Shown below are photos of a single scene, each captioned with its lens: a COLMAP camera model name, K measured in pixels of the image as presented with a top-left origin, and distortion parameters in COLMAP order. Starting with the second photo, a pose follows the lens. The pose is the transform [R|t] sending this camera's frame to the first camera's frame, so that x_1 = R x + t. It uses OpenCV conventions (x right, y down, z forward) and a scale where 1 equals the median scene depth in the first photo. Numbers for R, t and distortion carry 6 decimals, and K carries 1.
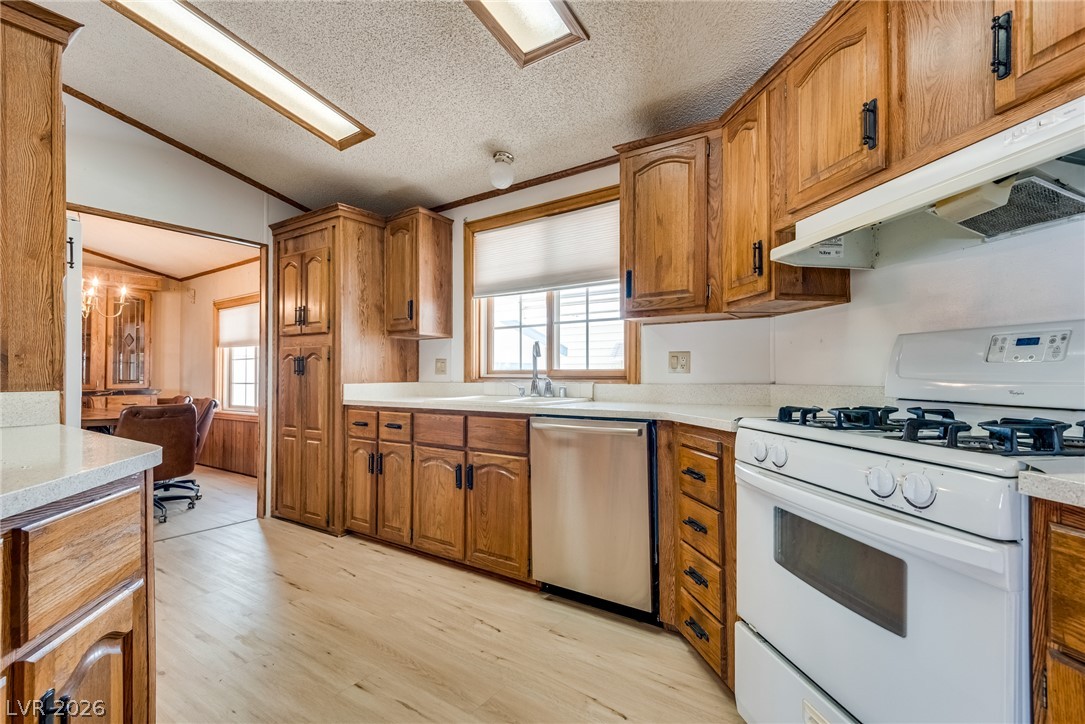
lens RADIAL K [[488.3, 0, 541.7], [0, 488.3, 367.4], [0, 0, 1]] dist [0.021223, -0.015545]
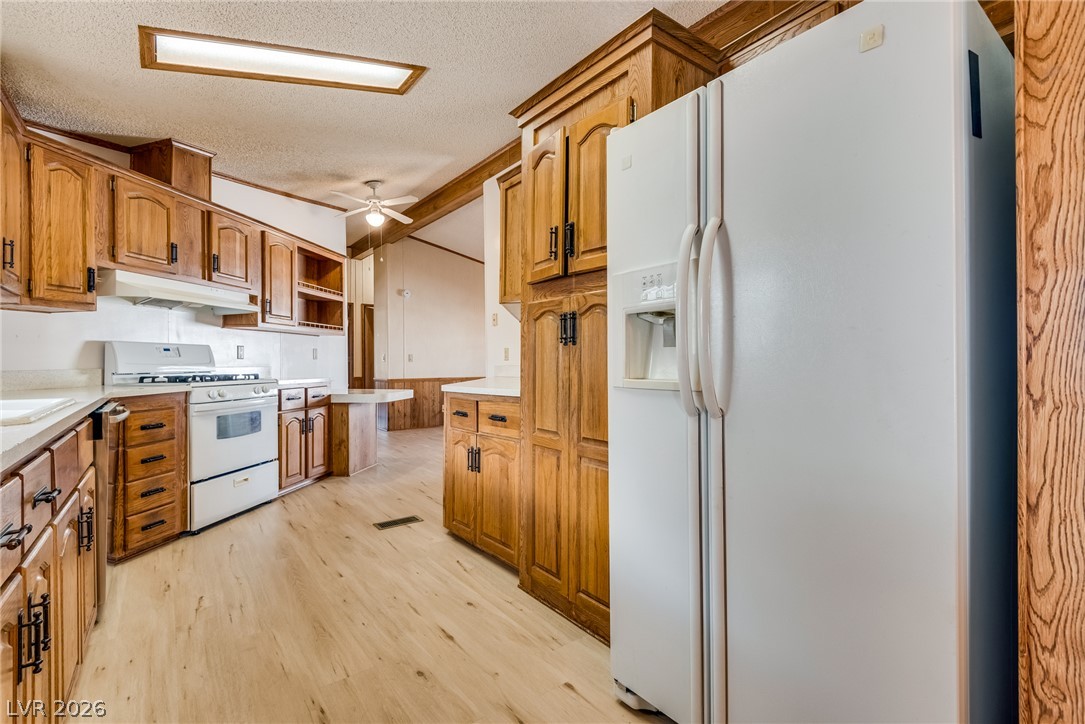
lens RADIAL K [[488.3, 0, 541.7], [0, 488.3, 367.4], [0, 0, 1]] dist [0.021223, -0.015545]
pose [[-0.951938, 0.004056, 0.306265, -0.771701], [0.003945, 0.999992, -0.000984, 0.024155], [-0.306266, 0.000271, -0.951946, 1.228461]]
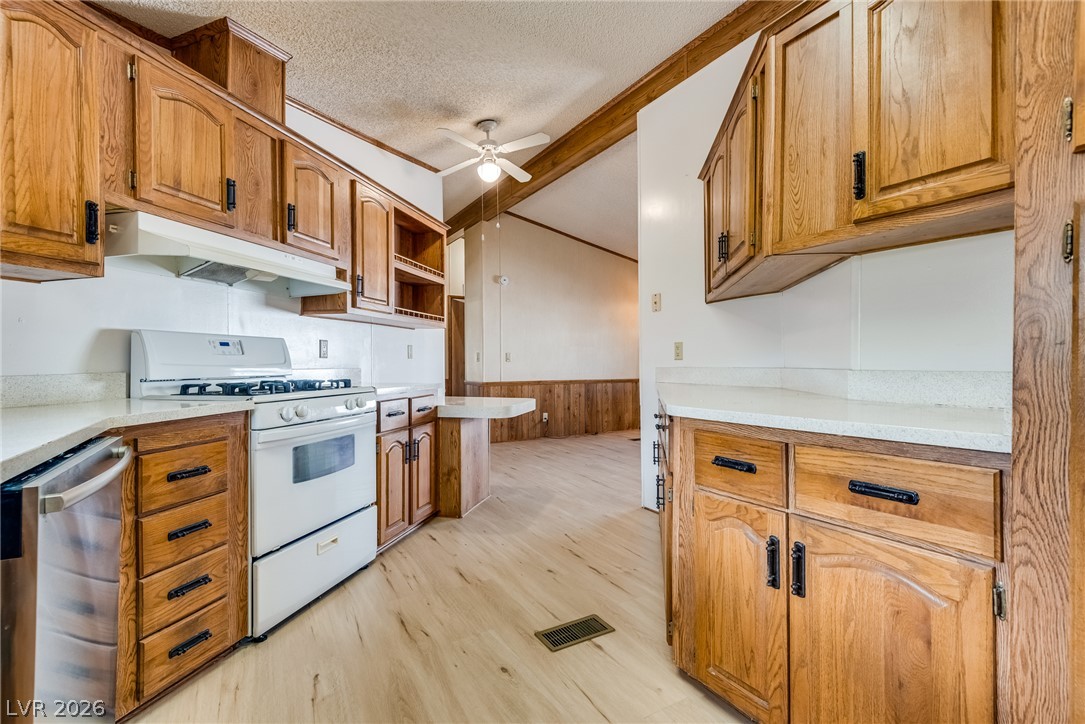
lens RADIAL K [[492.0, 0, 539.3], [0, 492.0, 369.9], [0, 0, 1]] dist [0.028103, -0.015048]
pose [[-0.905986, -0.000632, 0.423307, -0.377952], [0.001400, 0.999989, 0.004489, 0.016772], [-0.423305, 0.004659, -0.905975, 0.910049]]
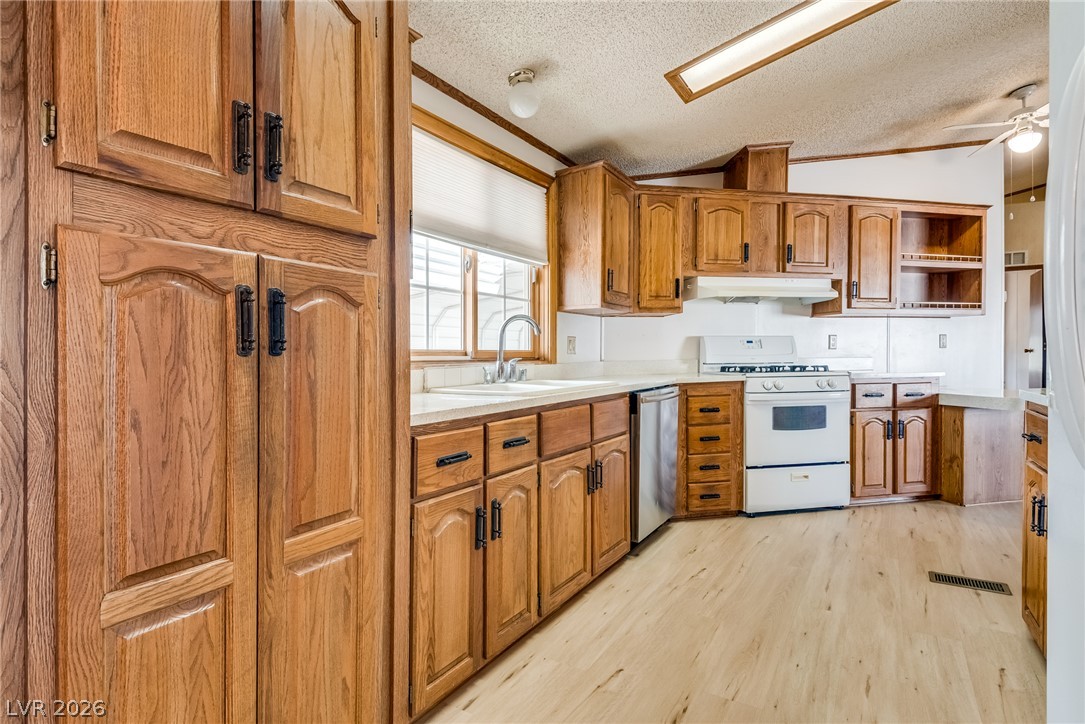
lens RADIAL K [[542.9, 0, 542.5], [0, 542.9, 362.0], [0, 0, 1]] dist [0.022427, -0.021561]
pose [[-0.044075, -0.007808, 0.998998, -0.940364], [-0.001518, 0.999969, 0.007748, 0.019341], [-0.999027, -0.001175, -0.044086, 0.990221]]
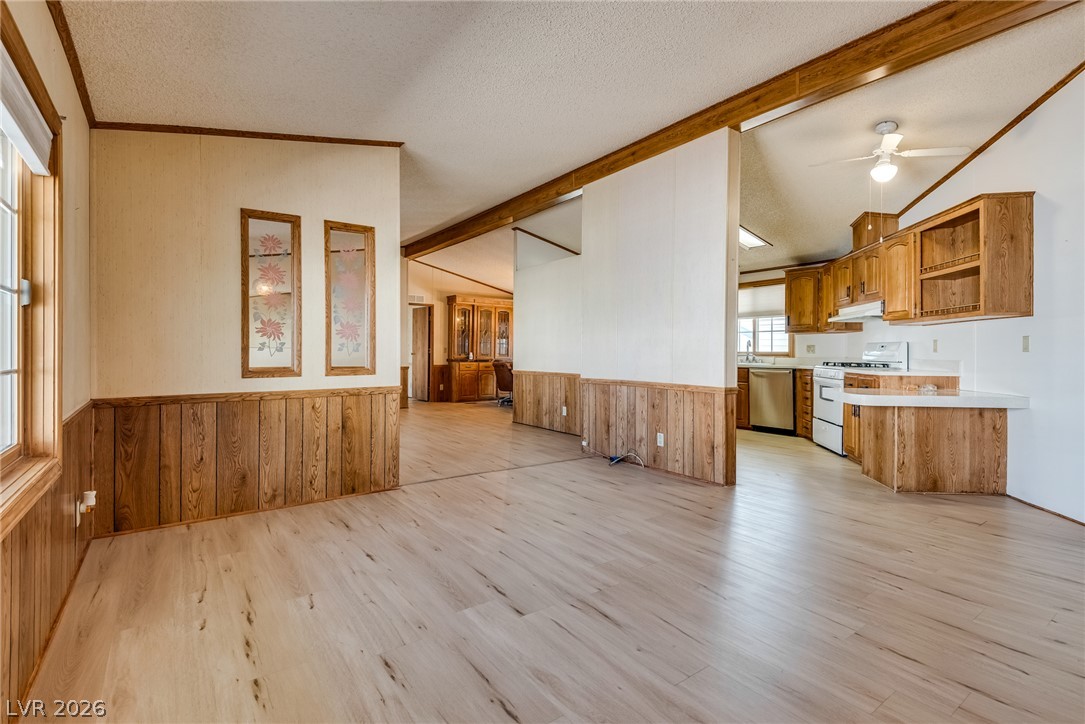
lens RADIAL K [[507.0, 0, 538.5], [0, 507.0, 352.6], [0, 0, 1]] dist [0.033957, -0.016224]
pose [[0.943818, 0.008745, -0.330349, -0.159945], [-0.004478, 0.999896, 0.013675, -0.020518], [0.330435, -0.011428, 0.943760, -1.754986]]
